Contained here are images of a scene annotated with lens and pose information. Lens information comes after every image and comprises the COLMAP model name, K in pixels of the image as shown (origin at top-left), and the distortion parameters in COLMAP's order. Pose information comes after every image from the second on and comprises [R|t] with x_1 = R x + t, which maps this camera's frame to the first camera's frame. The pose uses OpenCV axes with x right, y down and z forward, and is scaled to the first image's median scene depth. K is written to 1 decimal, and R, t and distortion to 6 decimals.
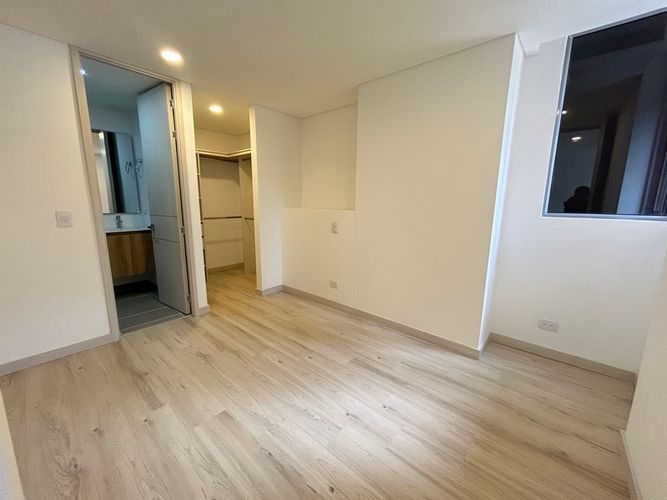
lens RADIAL K [[267.9, 0, 333.5], [0, 267.9, 250.0], [0, 0, 1]] dist [-0.001300, 0.000166]
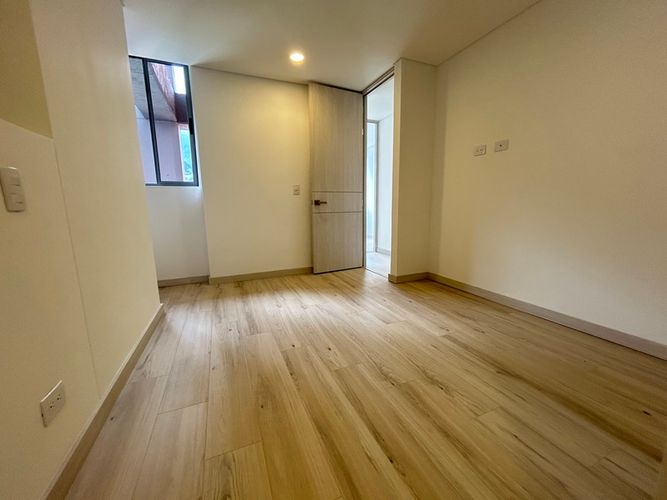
lens RADIAL K [[267.9, 0, 333.5], [0, 267.9, 250.0], [0, 0, 1]] dist [-0.001300, 0.000166]
pose [[-0.896260, -0.072277, 0.437600, -0.579089], [0.084256, 0.940921, 0.327978, -0.134898], [-0.435452, 0.330824, -0.837220, 1.679839]]
